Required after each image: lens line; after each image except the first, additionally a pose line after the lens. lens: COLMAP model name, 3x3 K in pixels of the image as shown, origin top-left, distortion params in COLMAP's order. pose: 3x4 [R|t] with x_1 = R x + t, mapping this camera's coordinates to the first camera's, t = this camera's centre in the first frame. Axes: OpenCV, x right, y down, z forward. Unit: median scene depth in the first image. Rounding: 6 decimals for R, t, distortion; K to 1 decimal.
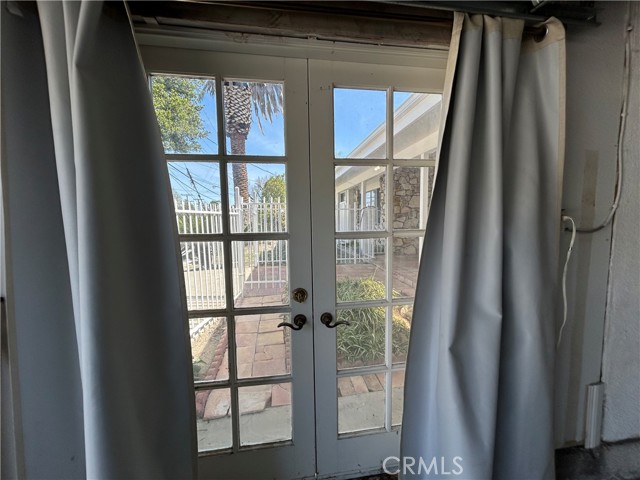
lens RADIAL K [[255.4, 0, 319.1], [0, 255.4, 239.9], [0, 0, 1]] dist [-0.000958, -0.000046]
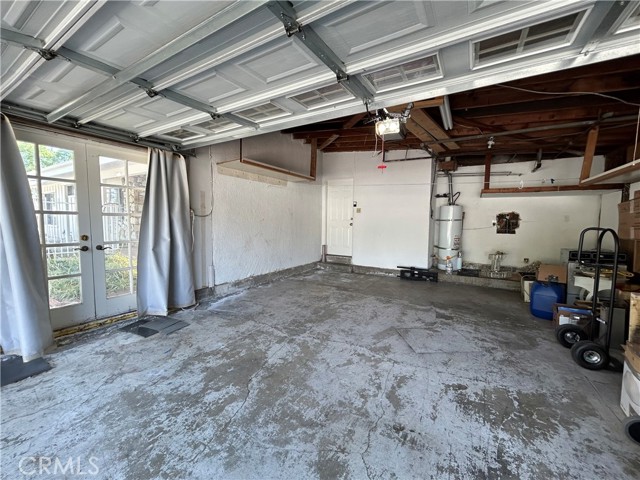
lens RADIAL K [[255.4, 0, 317.2], [0, 255.4, 238.7], [0, 0, 1]] dist [-0.000958, -0.000046]
pose [[0.629305, -0.033152, 0.776451, -0.564505], [0.037937, 0.999209, 0.011916, 0.278966], [-0.776232, 0.021957, 0.630065, -2.215809]]
